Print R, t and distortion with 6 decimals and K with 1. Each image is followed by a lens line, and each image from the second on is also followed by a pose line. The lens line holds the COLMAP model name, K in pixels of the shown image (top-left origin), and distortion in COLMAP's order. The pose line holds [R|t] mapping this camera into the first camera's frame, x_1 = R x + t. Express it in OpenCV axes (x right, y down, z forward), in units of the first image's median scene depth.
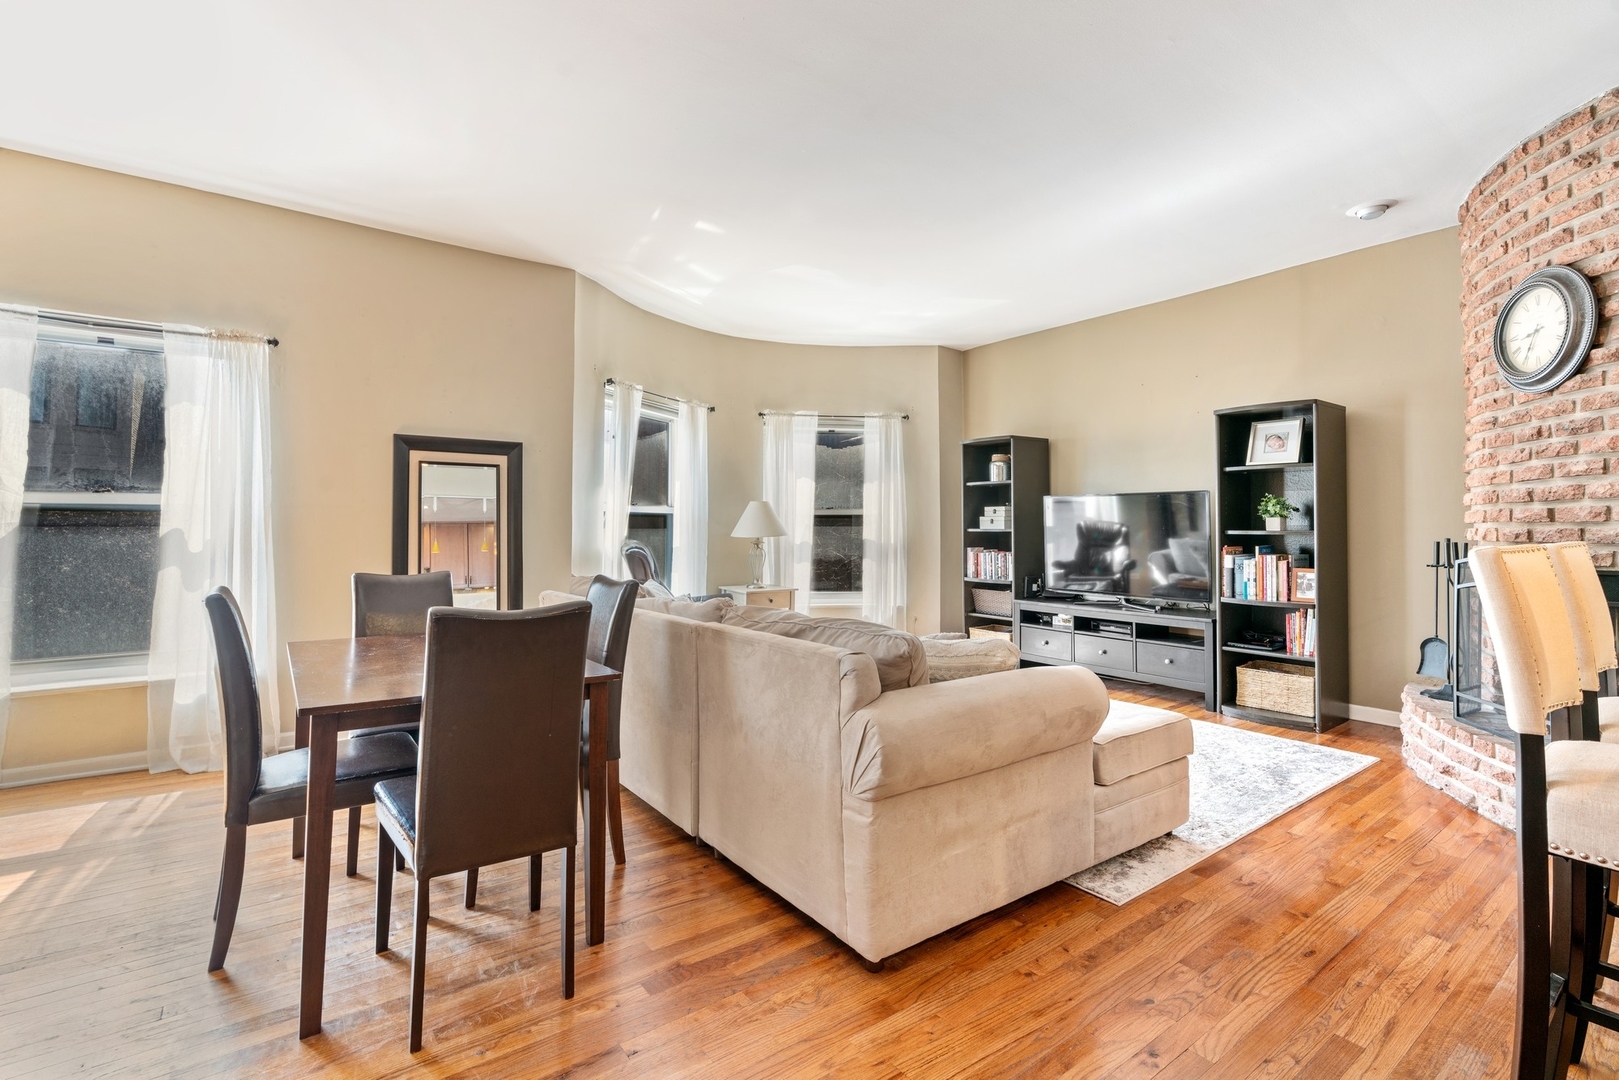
lens RADIAL K [[732.2, 0, 808.6], [0, 732.2, 505.9], [0, 0, 1]] dist [-0.001272, 0.000843]
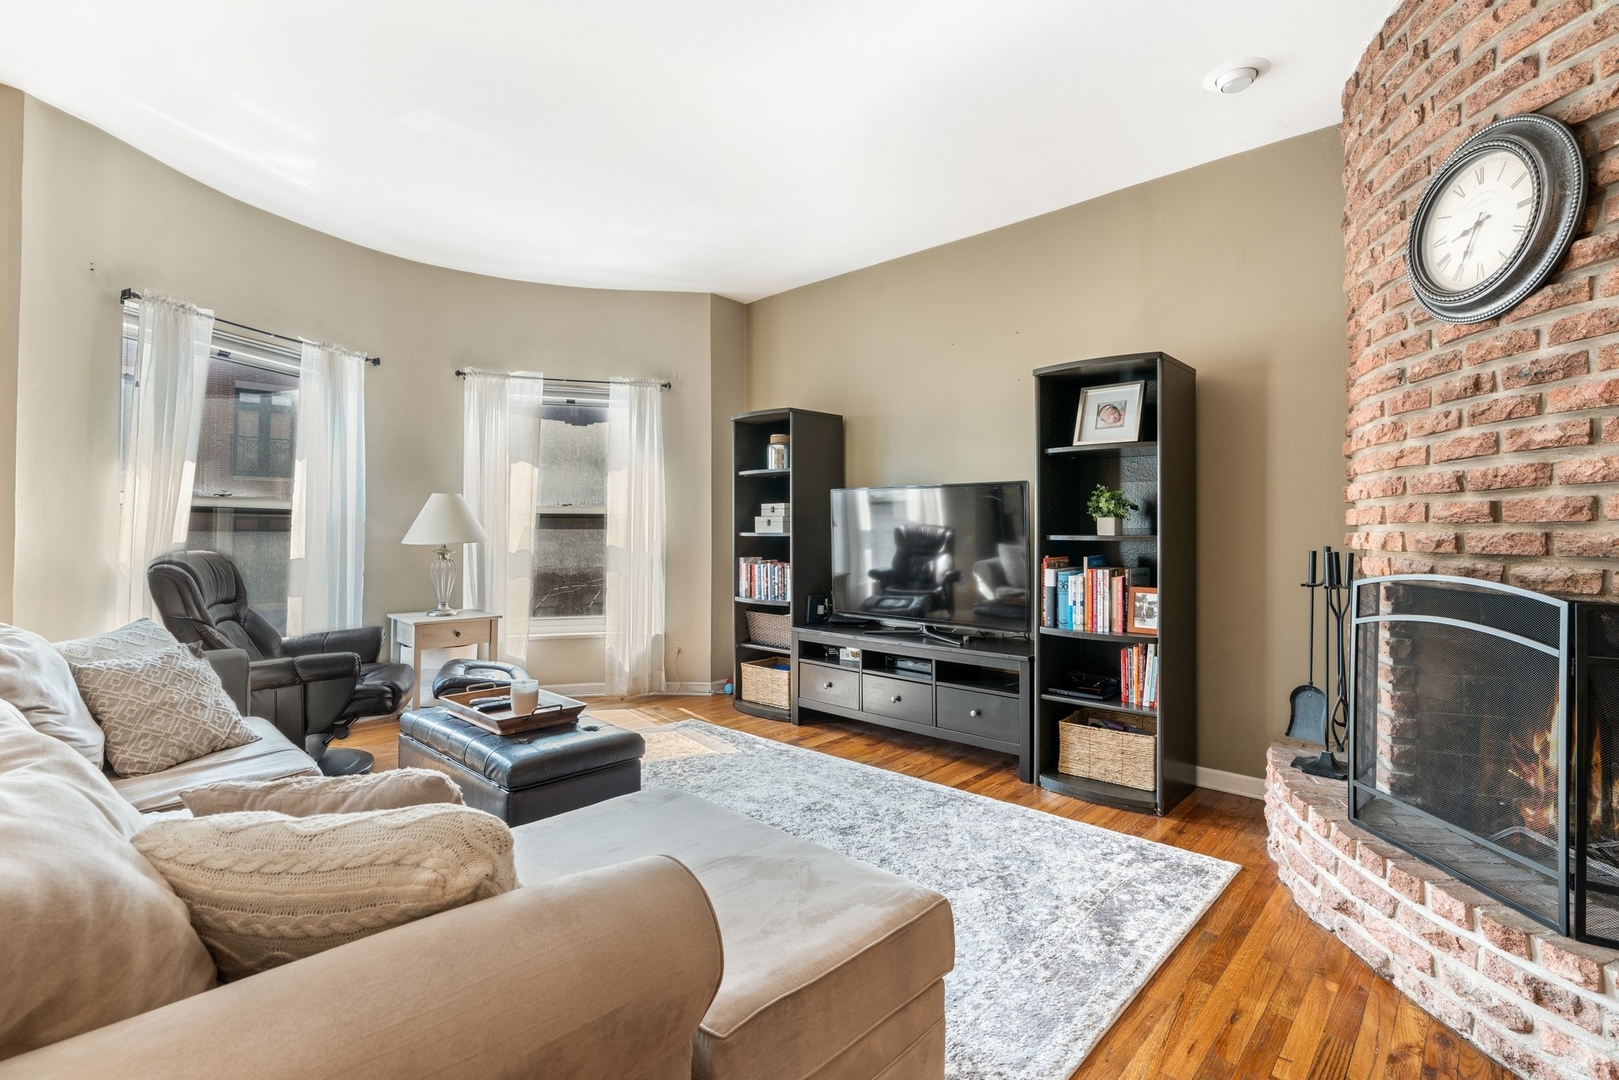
lens RADIAL K [[759.6, 0, 805.8], [0, 759.6, 513.4], [0, 0, 1]] dist [-0.004810, 0.003464]
pose [[0.983629, 0.005404, 0.180125, 0.227482], [-0.006441, 0.999966, 0.005170, 0.011018], [-0.180091, -0.006245, 0.983630, 0.345065]]
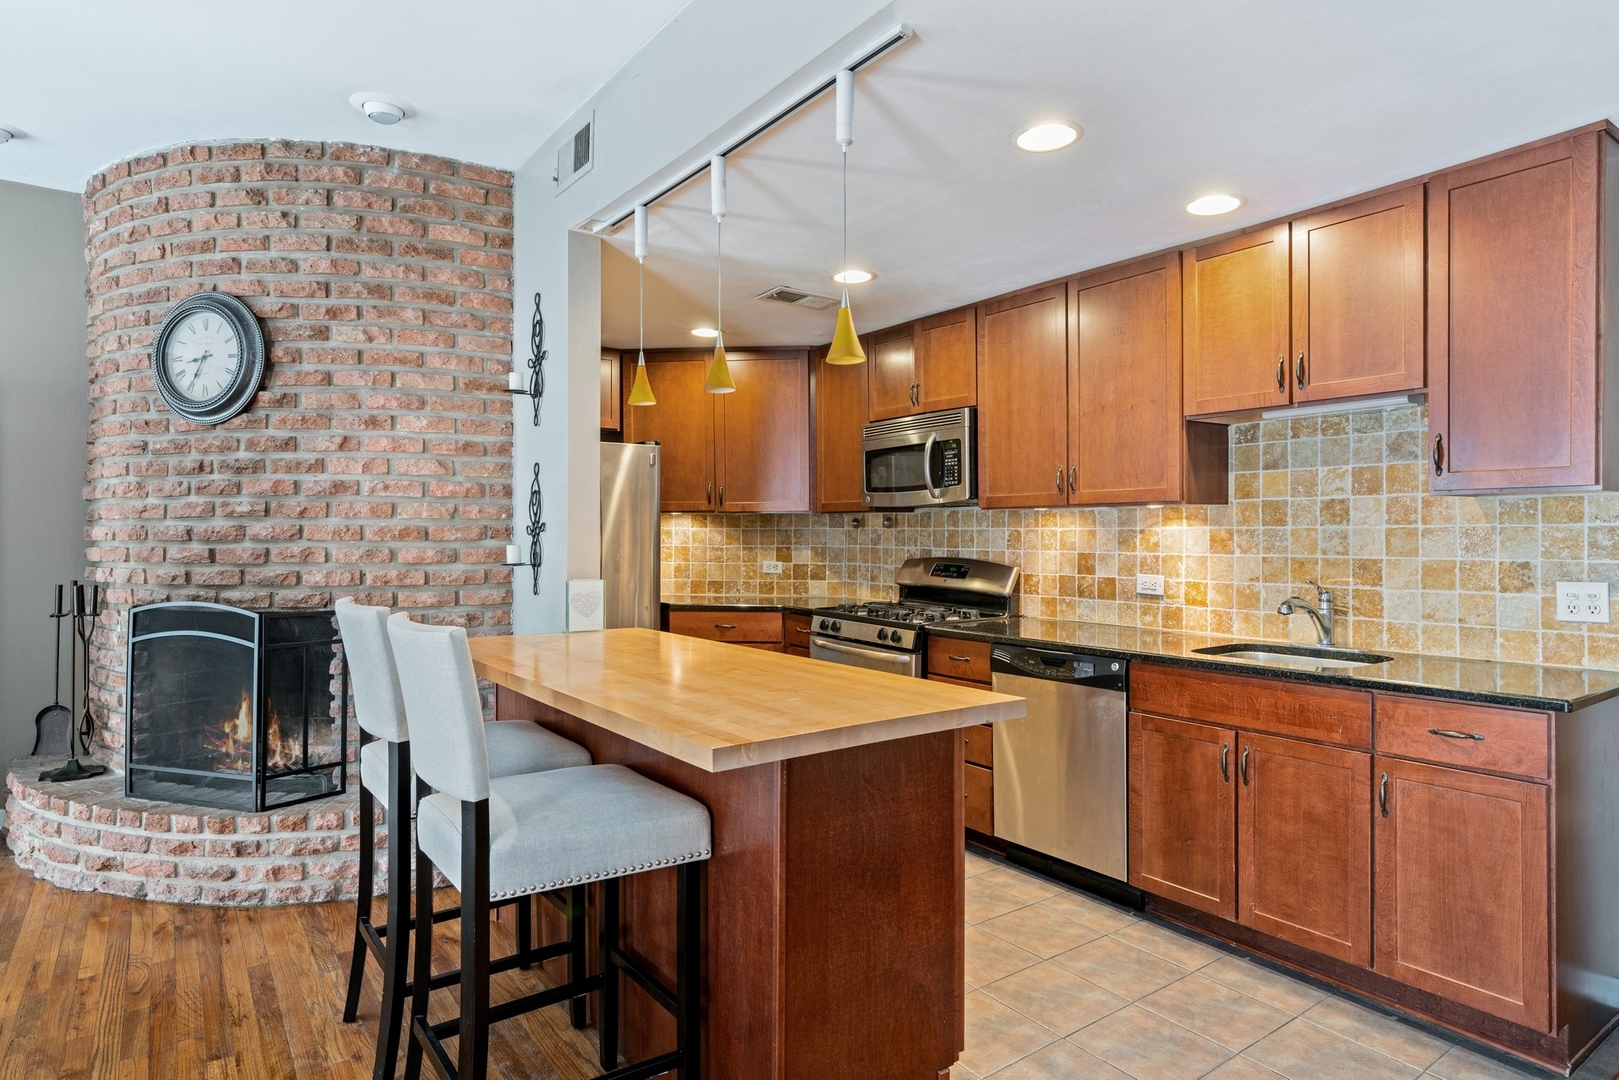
lens RADIAL K [[905.4, 0, 804.7], [0, 905.4, 543.9], [0, 0, 1]] dist [-0.004005, 0.001050]
pose [[0.026181, -0.010350, 0.999604, -0.100553], [-0.028437, 0.999534, 0.011094, -0.028638], [-0.999253, -0.028716, 0.025875, 0.155922]]
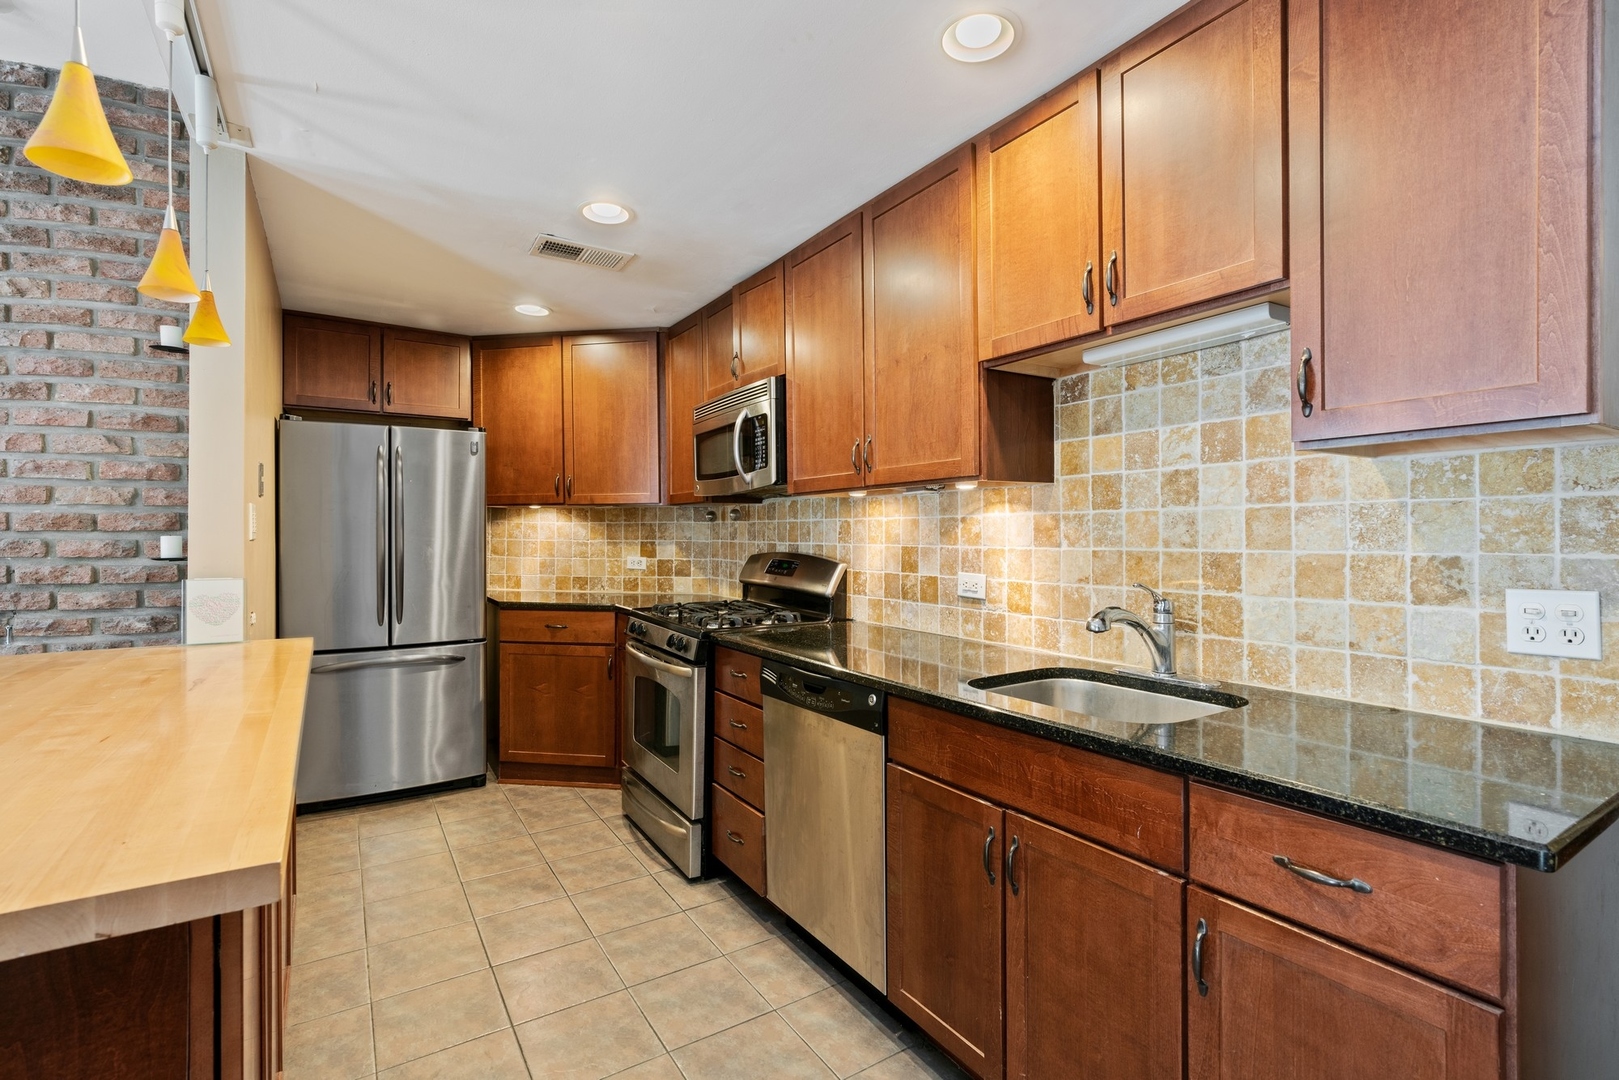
lens RADIAL K [[733.3, 0, 809.5], [0, 733.3, 540.0], [0, 0, 1]] dist [-0.013611, 0.004733]
pose [[0.078687, -0.005493, 0.996884, 0.226470], [-0.027697, 0.999587, 0.007694, -0.025145], [-0.996515, -0.028216, 0.078502, -0.092387]]
